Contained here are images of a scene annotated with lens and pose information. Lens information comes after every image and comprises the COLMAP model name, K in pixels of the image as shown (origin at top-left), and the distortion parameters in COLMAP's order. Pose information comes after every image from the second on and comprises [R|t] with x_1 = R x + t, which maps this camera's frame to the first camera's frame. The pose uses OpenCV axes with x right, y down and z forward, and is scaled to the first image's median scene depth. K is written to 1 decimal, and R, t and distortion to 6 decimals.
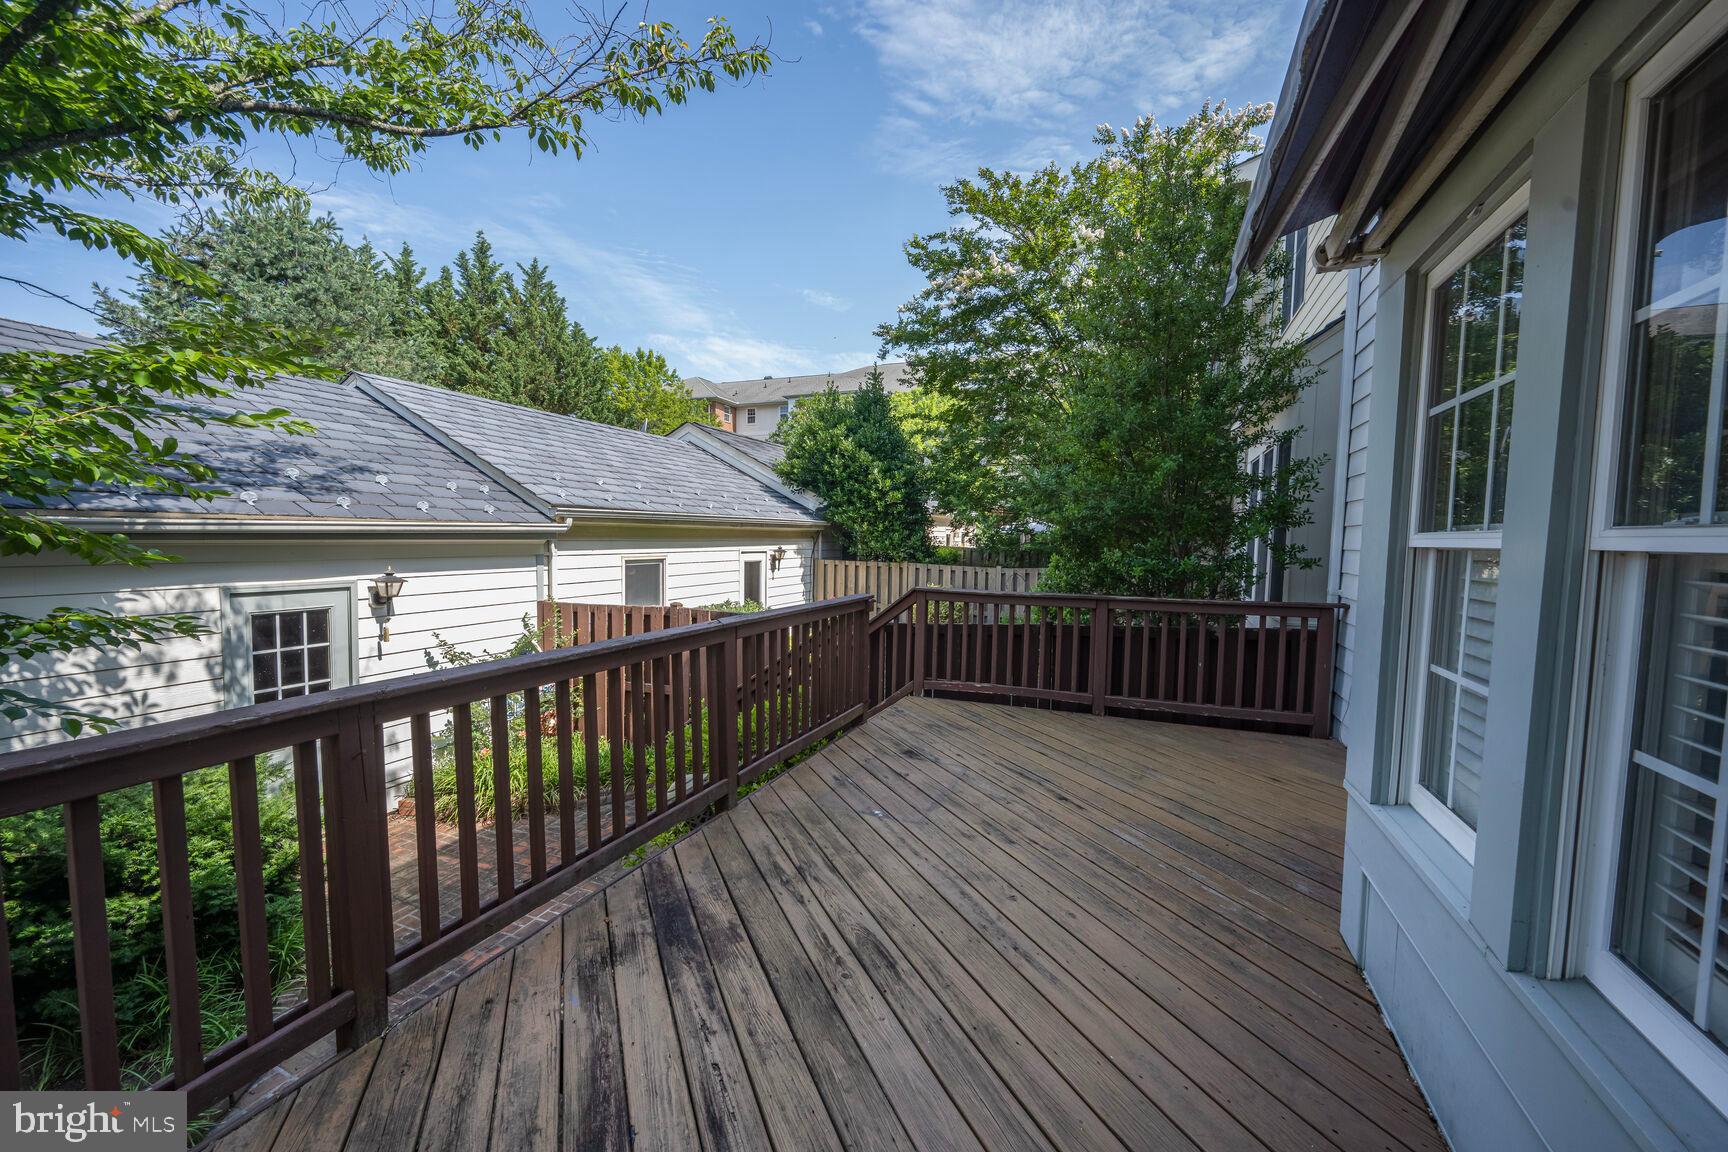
lens RADIAL K [[686.7, 0, 855.6], [0, 686.7, 579.8], [0, 0, 1]] dist [-0.000491, 0.000014]
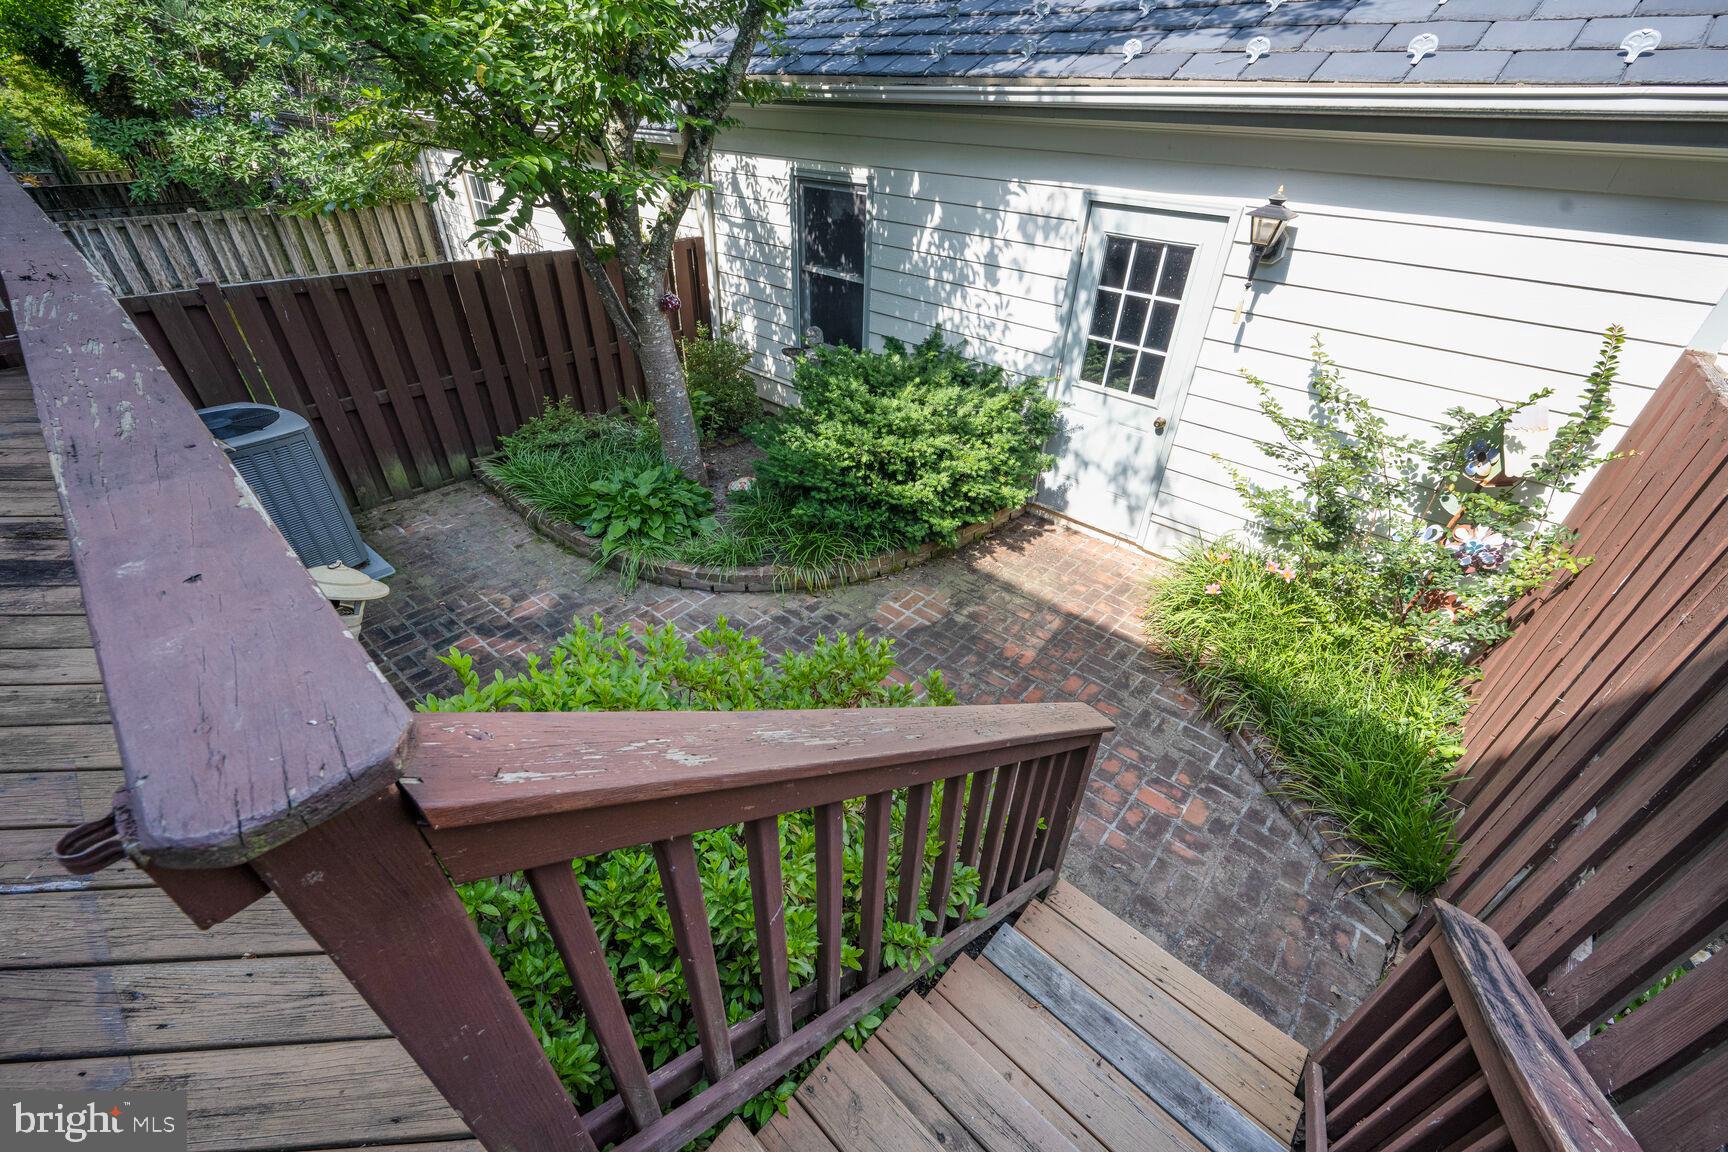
lens RADIAL K [[686.7, 0, 855.6], [0, 686.7, 579.8], [0, 0, 1]] dist [-0.000491, 0.000014]
pose [[-0.304369, 0.532703, -0.789675, 0.044155], [-0.089462, 0.809358, 0.580462, -0.058707], [0.948344, 0.247320, -0.198687, 0.944240]]
